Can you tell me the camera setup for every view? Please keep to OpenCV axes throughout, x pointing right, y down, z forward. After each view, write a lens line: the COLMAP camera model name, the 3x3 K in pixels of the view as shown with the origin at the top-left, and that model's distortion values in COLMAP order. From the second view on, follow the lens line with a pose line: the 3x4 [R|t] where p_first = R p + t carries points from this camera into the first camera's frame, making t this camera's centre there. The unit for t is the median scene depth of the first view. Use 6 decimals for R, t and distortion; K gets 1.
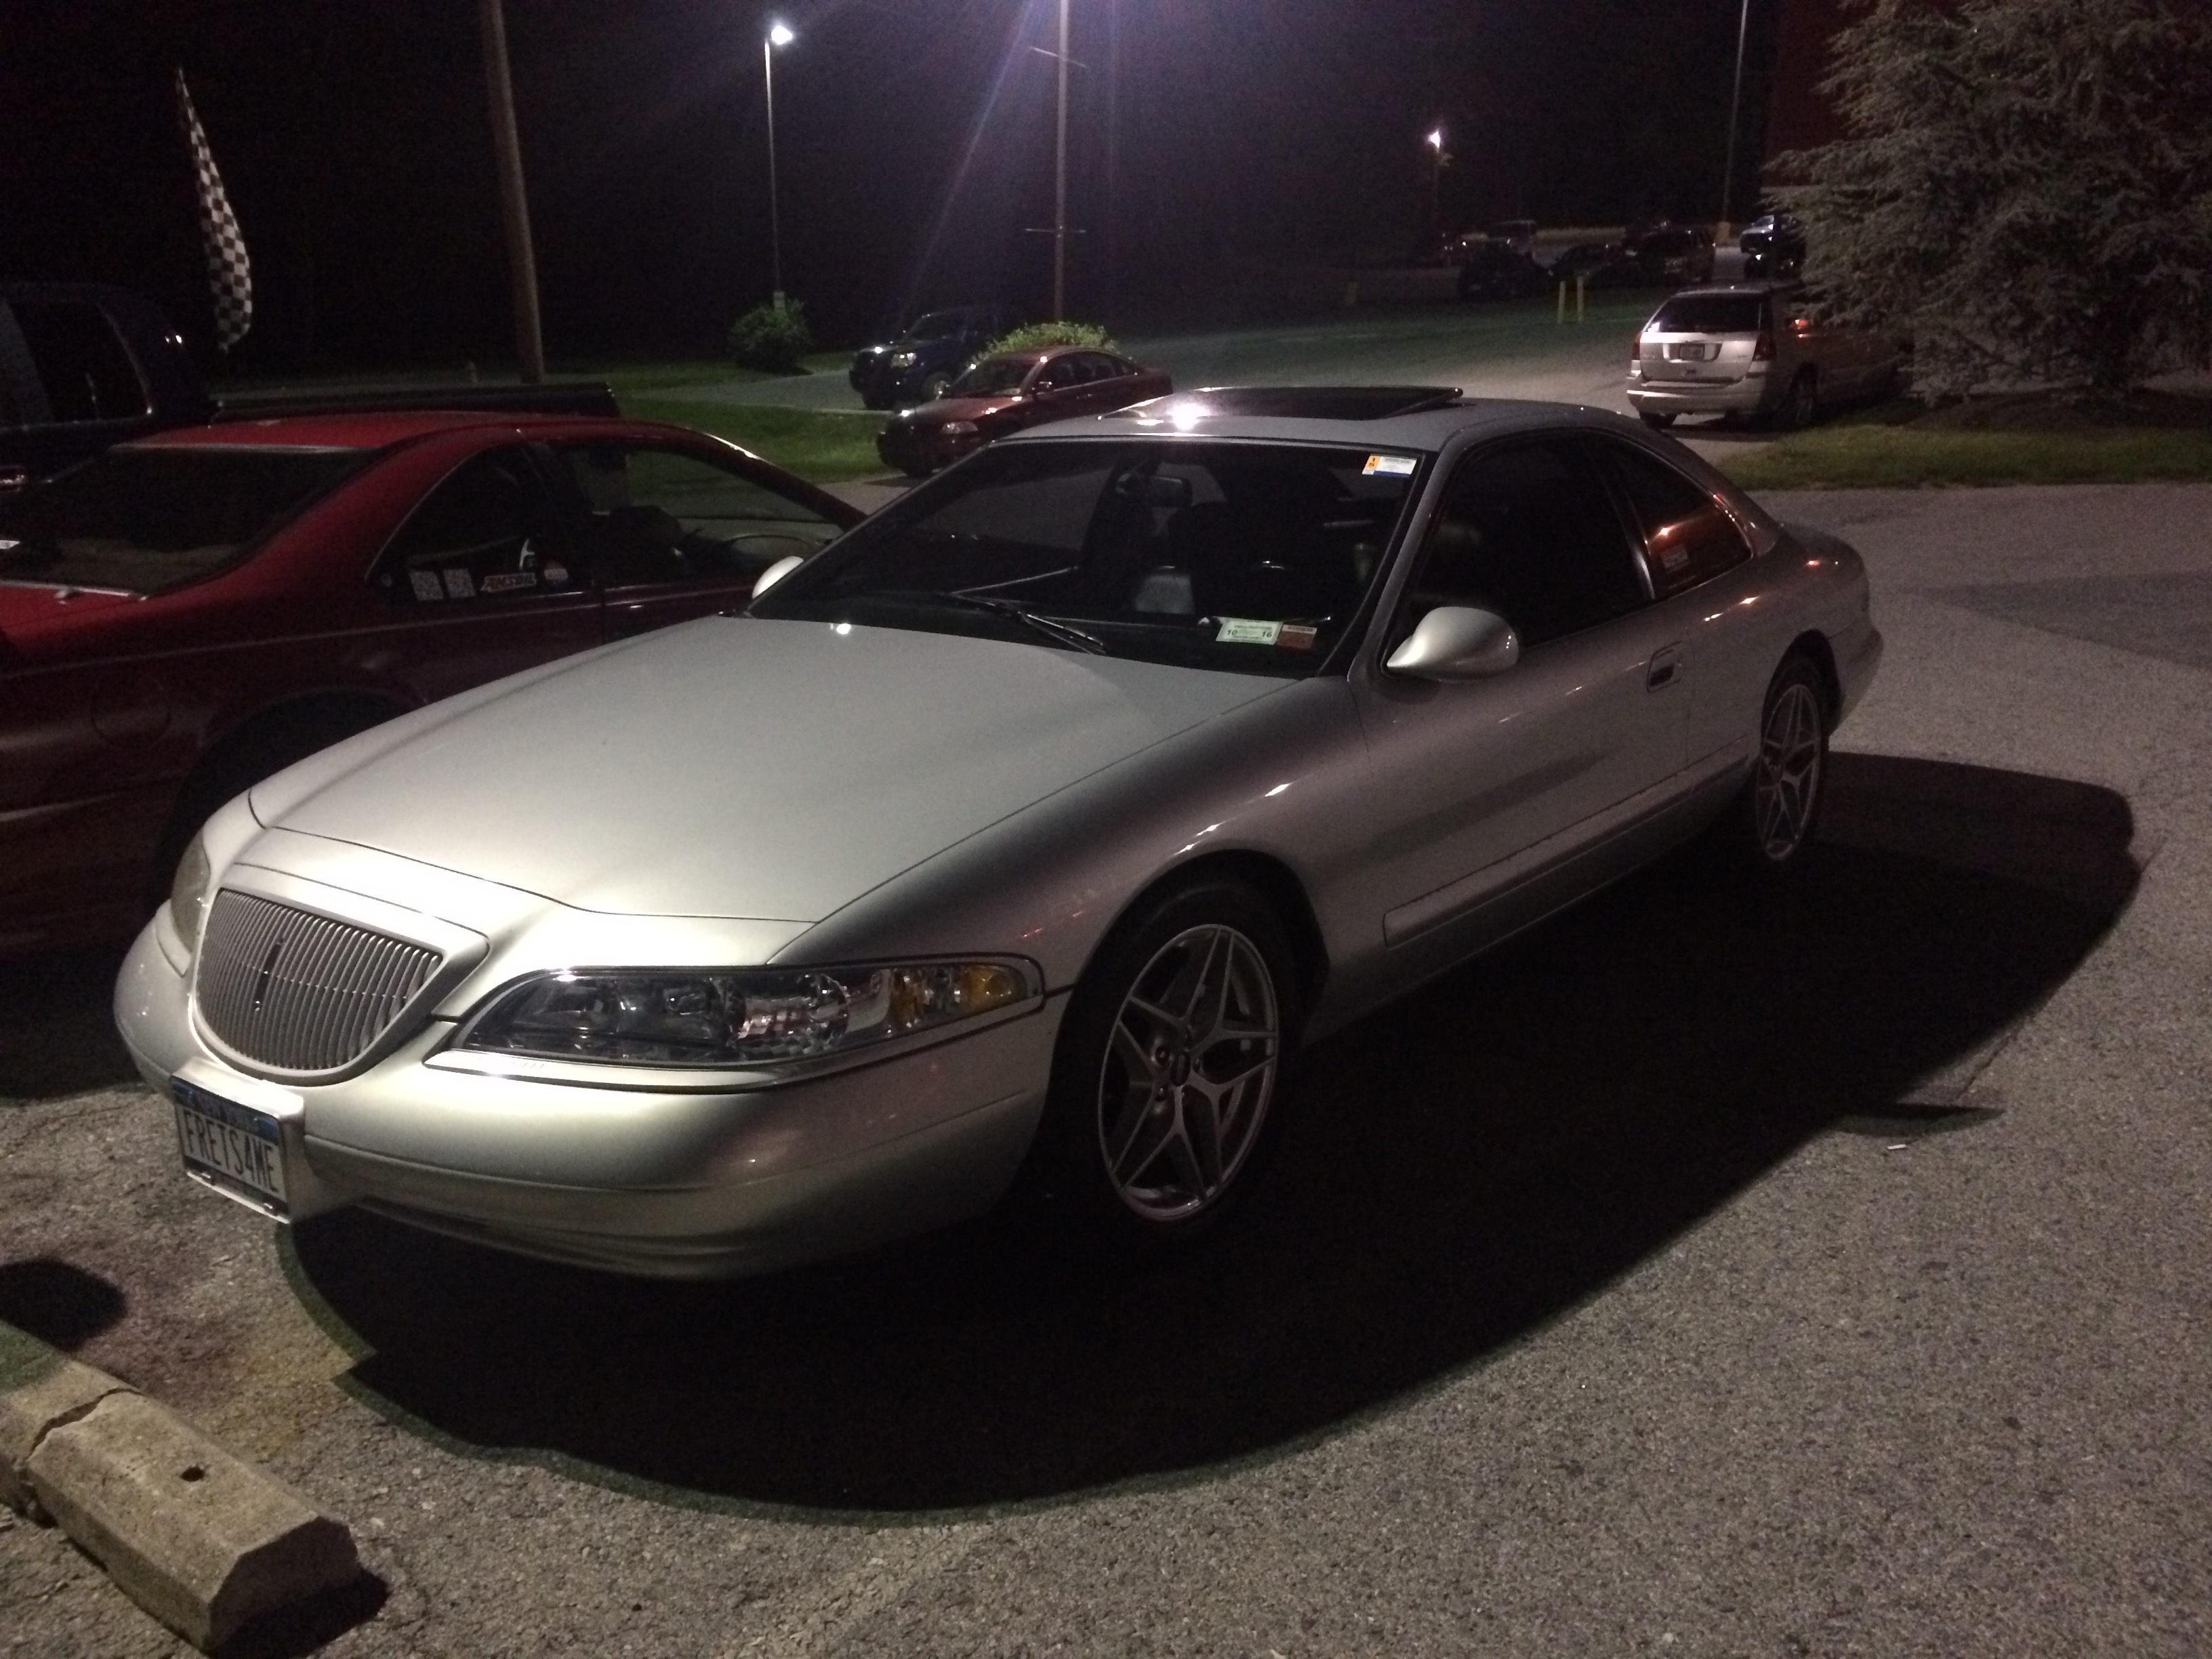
lens RADIAL K [[1895.4, 0, 1105.3], [0, 1895.4, 747.0], [0, 0, 1]] dist [0.092349, -0.105943]
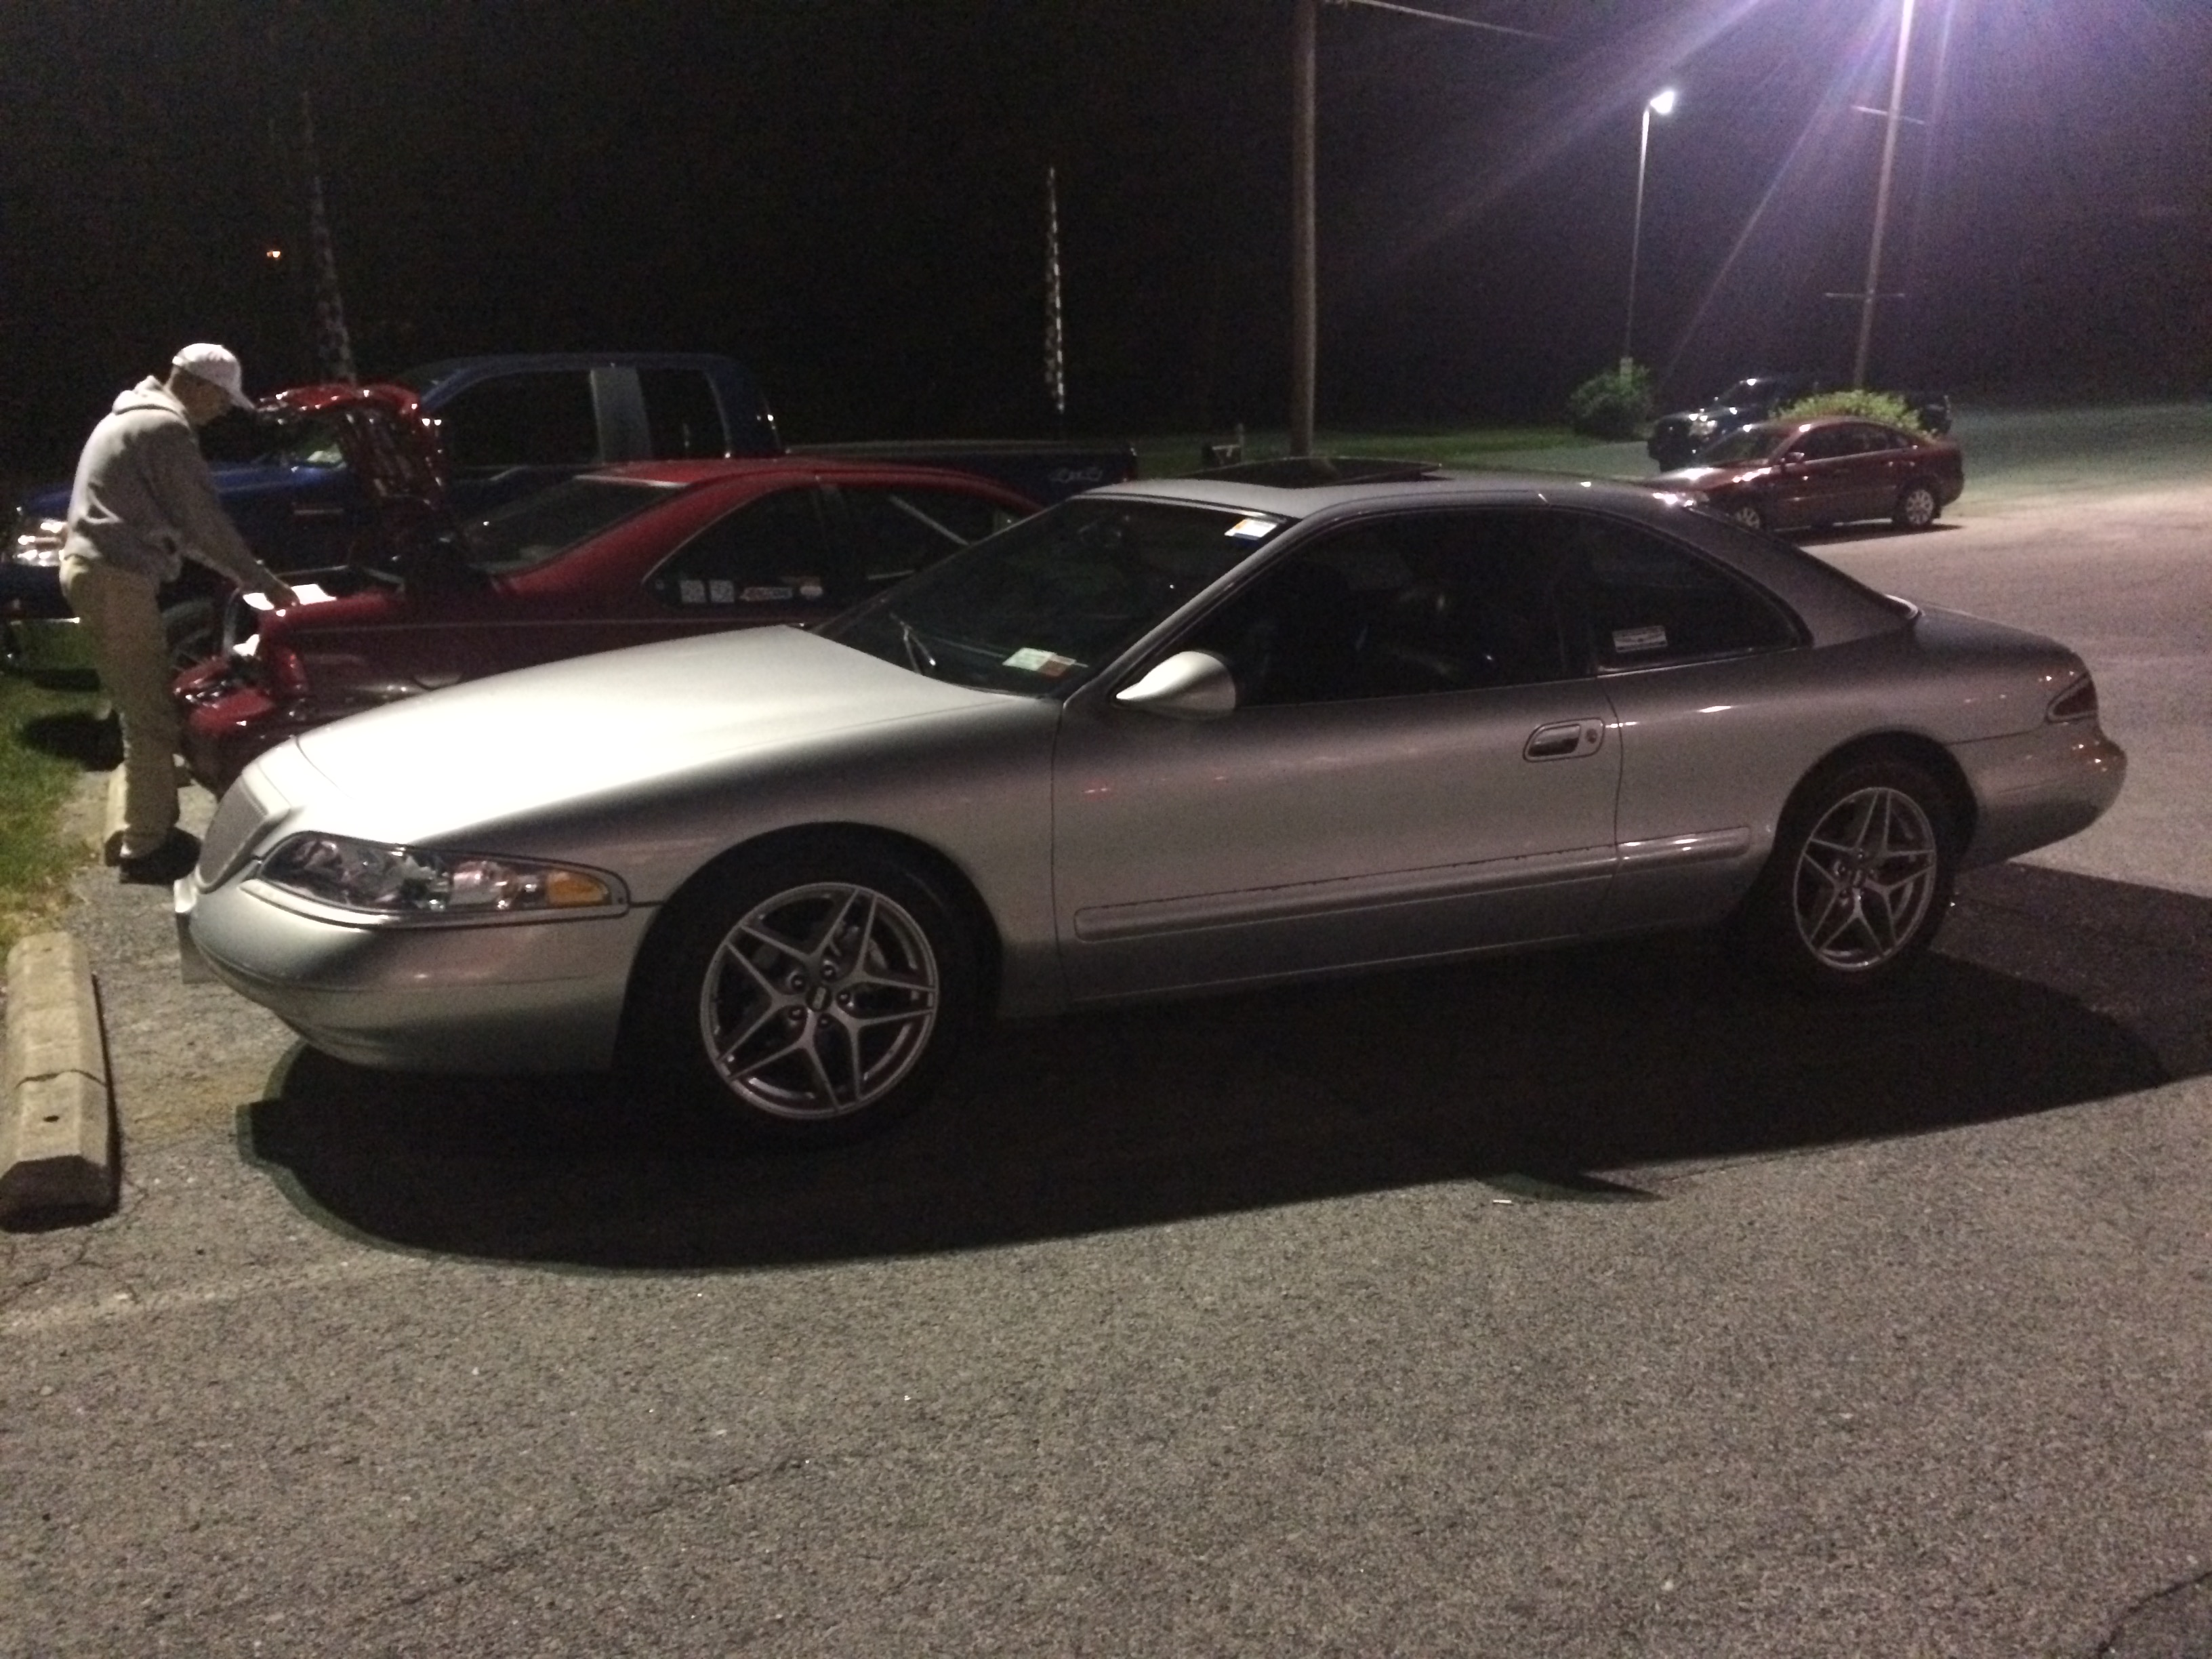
lens RADIAL K [[1895.4, 0, 1105.3], [0, 1895.4, 747.0], [0, 0, 1]] dist [0.092349, -0.105943]
pose [[0.892533, 0.098649, -0.440059, 0.641831], [-0.112886, 0.993588, -0.006221, -0.004909], [0.436624, 0.055230, 0.897947, -0.031222]]
